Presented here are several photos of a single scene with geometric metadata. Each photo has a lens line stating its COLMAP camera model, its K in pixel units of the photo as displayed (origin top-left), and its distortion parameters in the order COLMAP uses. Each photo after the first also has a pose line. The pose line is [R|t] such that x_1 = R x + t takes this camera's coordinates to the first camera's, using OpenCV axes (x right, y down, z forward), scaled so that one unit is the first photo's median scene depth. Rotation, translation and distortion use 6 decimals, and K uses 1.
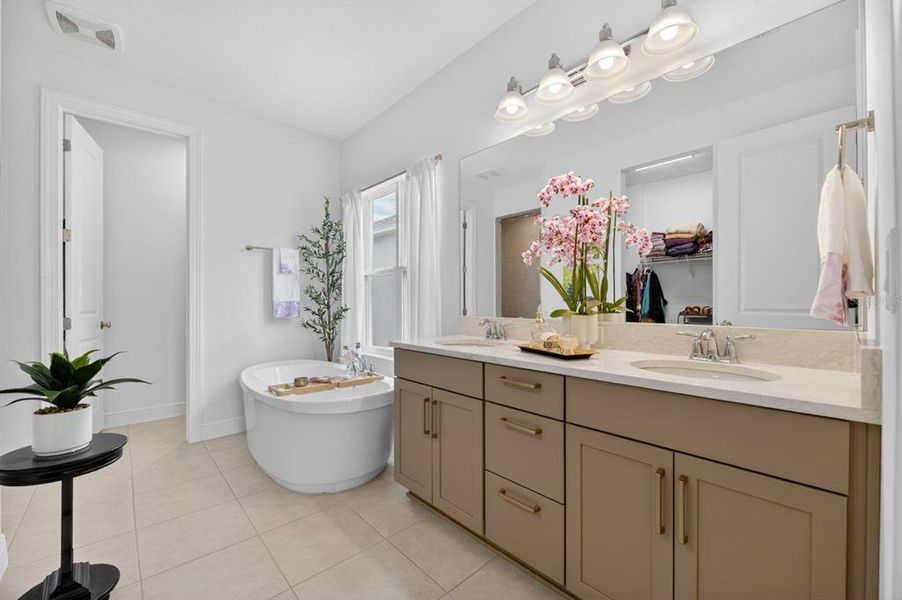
lens RADIAL K [[364.9, 0, 447.6], [0, 364.9, 300.8], [0, 0, 1]] dist [-0.001856, -0.002244]
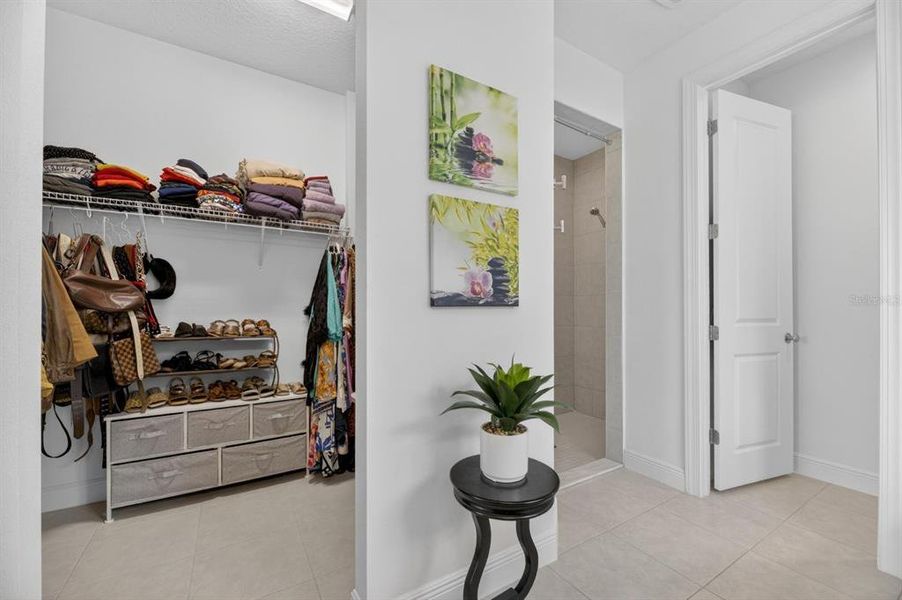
lens RADIAL K [[356.6, 0, 451.7], [0, 356.6, 310.1], [0, 0, 1]] dist [-0.009321, -0.000718]
pose [[-0.193940, -0.002351, -0.981011, -0.098333], [0.001210, 0.999996, -0.002636, 0.011480], [0.981013, -0.001698, -0.193937, 0.545121]]
